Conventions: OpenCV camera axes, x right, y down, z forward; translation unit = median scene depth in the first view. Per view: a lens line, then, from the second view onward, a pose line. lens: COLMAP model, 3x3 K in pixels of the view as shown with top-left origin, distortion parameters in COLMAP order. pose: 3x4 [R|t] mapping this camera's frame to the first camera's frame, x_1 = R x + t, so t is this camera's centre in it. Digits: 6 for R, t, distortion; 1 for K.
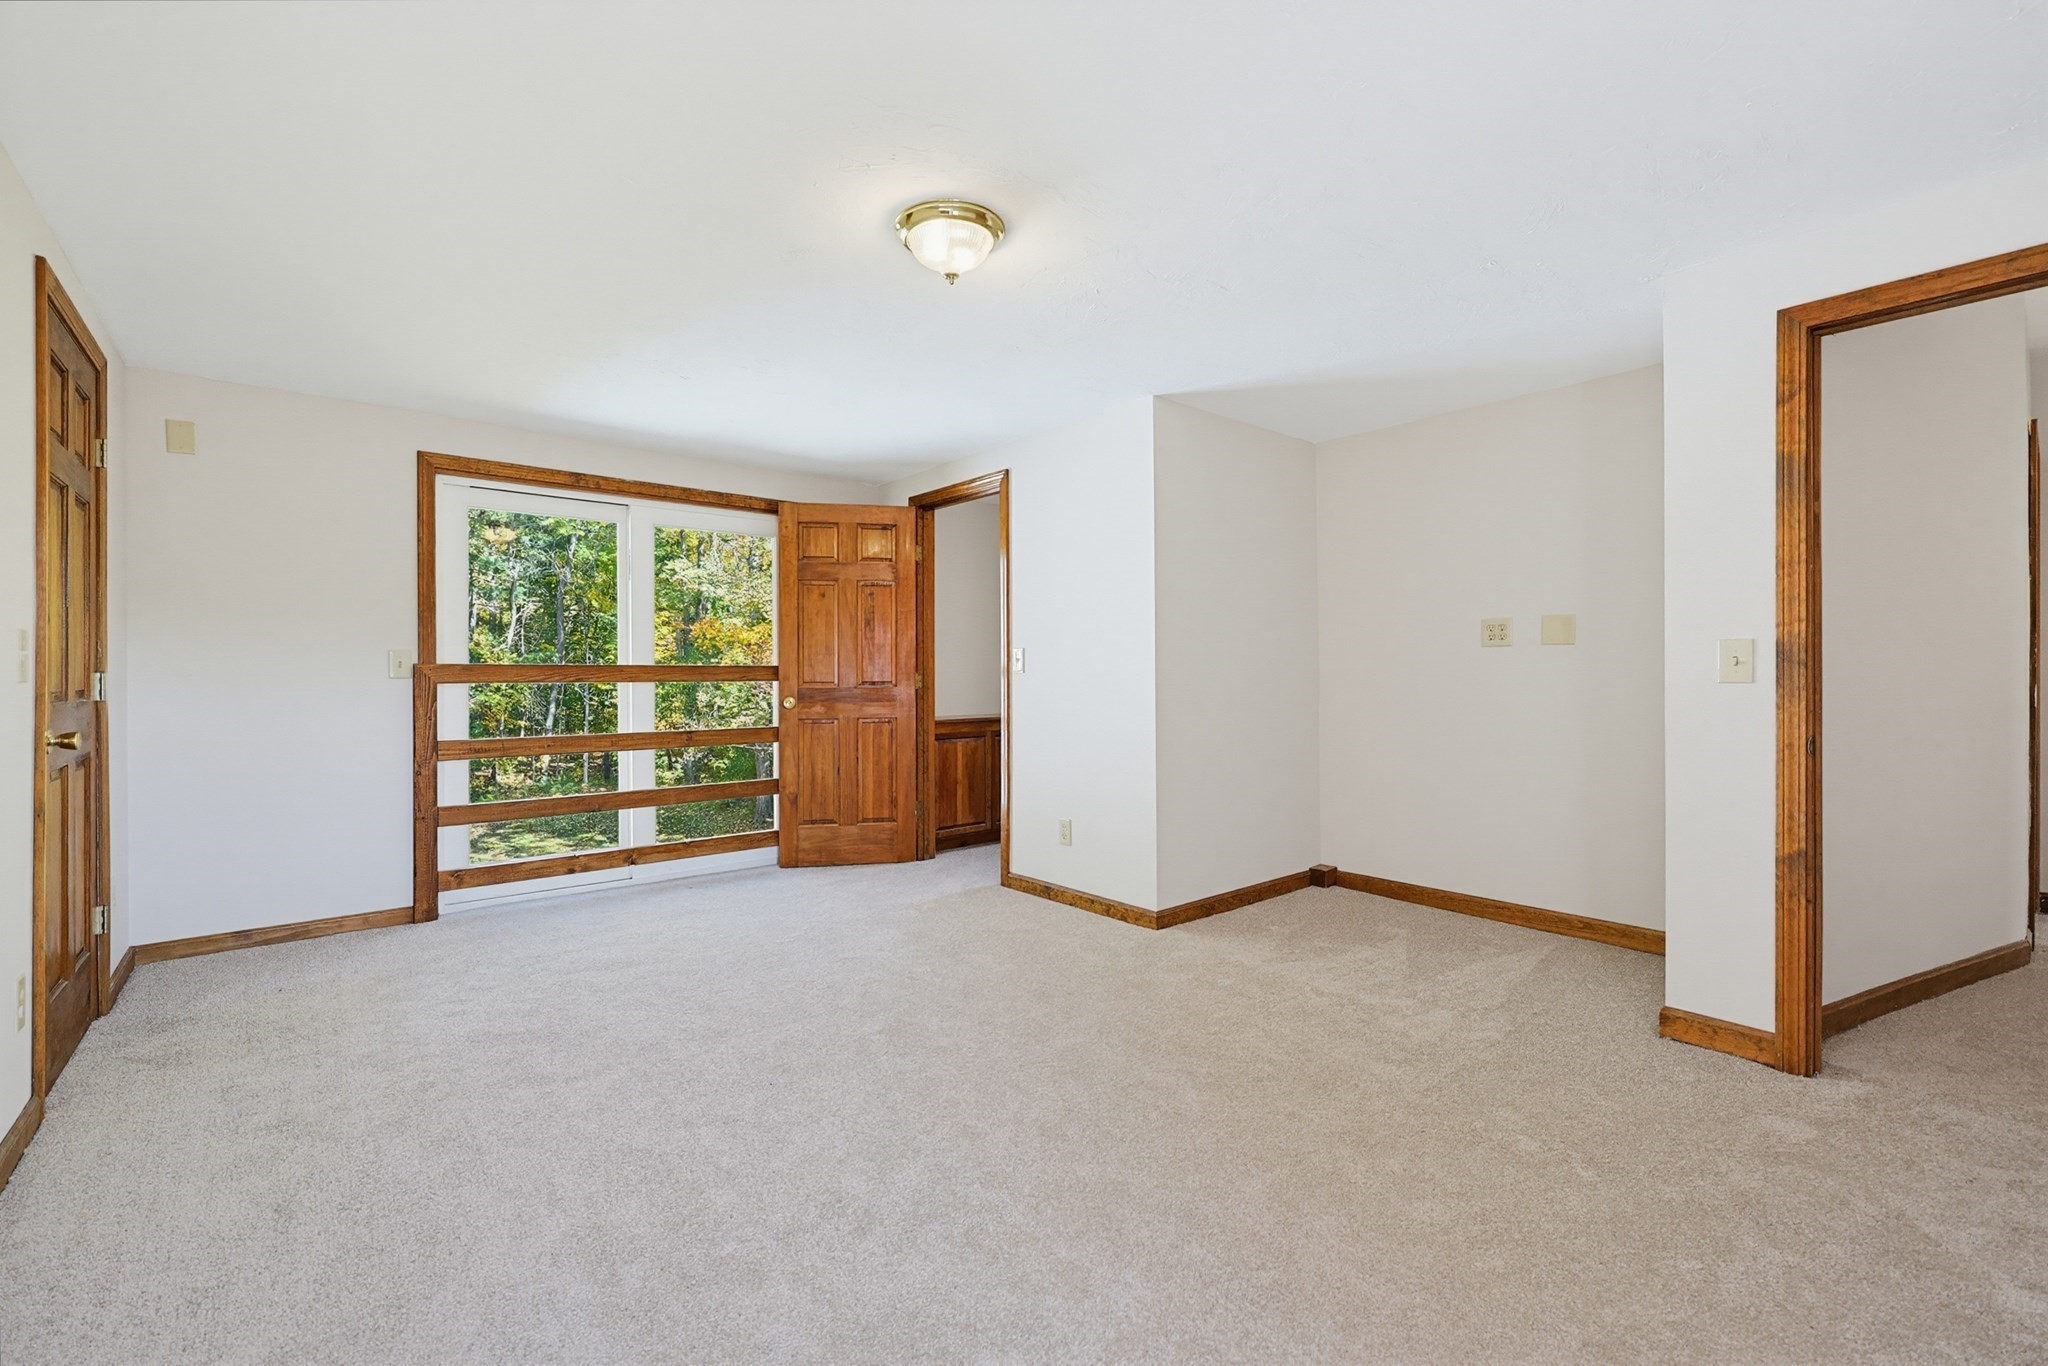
lens RADIAL K [[884.5, 0, 1024.0], [0, 884.5, 683.0], [0, 0, 1]] dist [-0.000432, -0.000230]
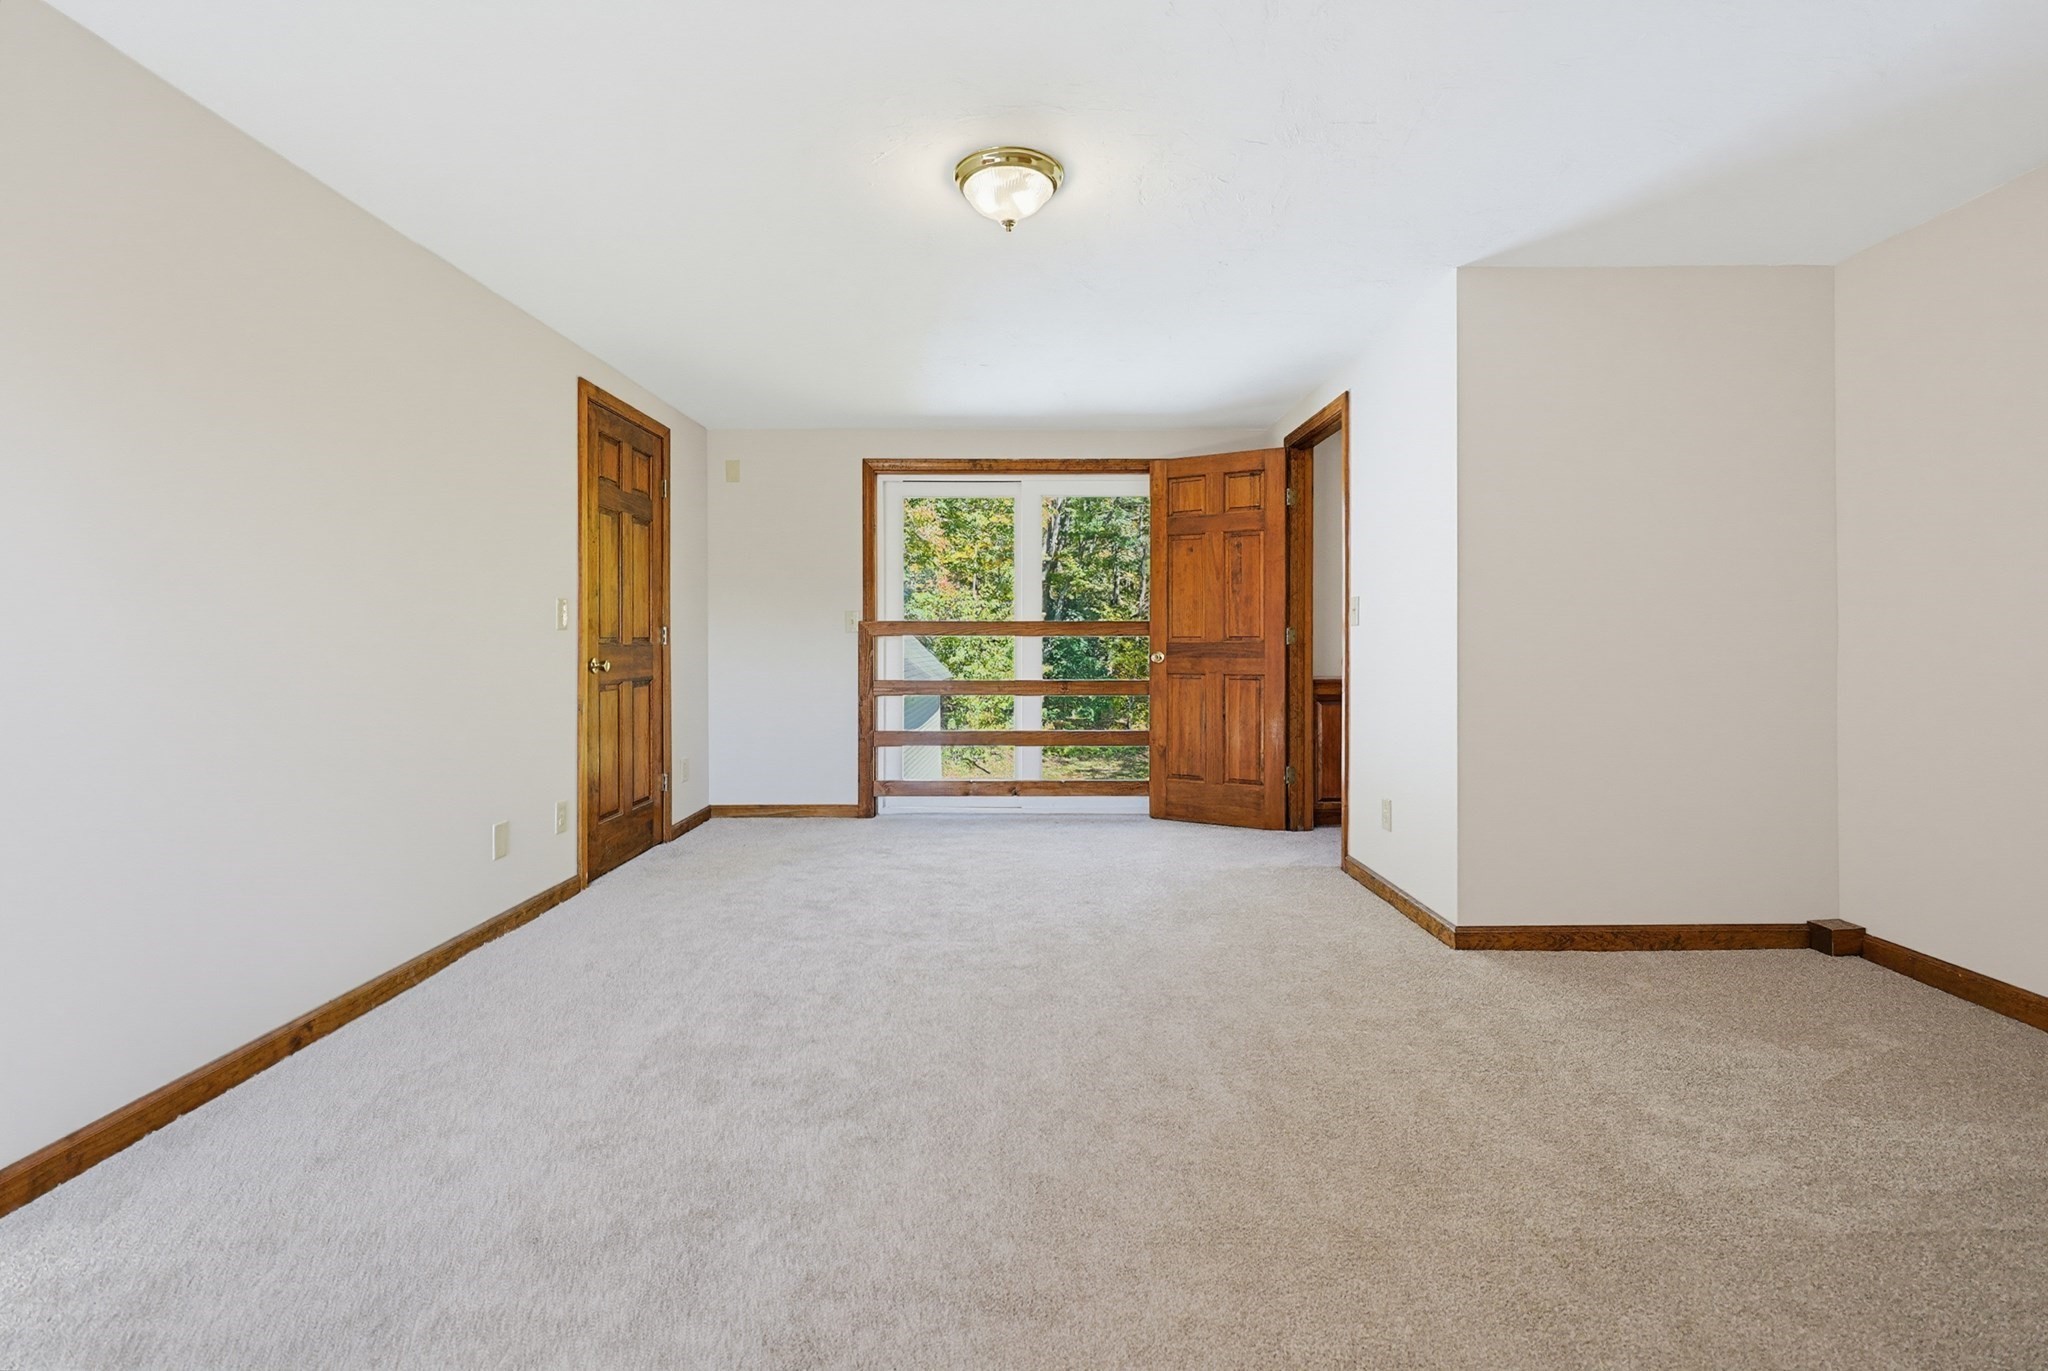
lens RADIAL K [[902.1, 0, 1032.7], [0, 902.1, 658.4], [0, 0, 1]] dist [0.000162, -0.000225]
pose [[0.757103, 0.015711, -0.653107, 0.324111], [-0.007336, 0.999852, 0.015548, 0.009353], [0.653255, -0.006980, 0.757106, 0.126001]]
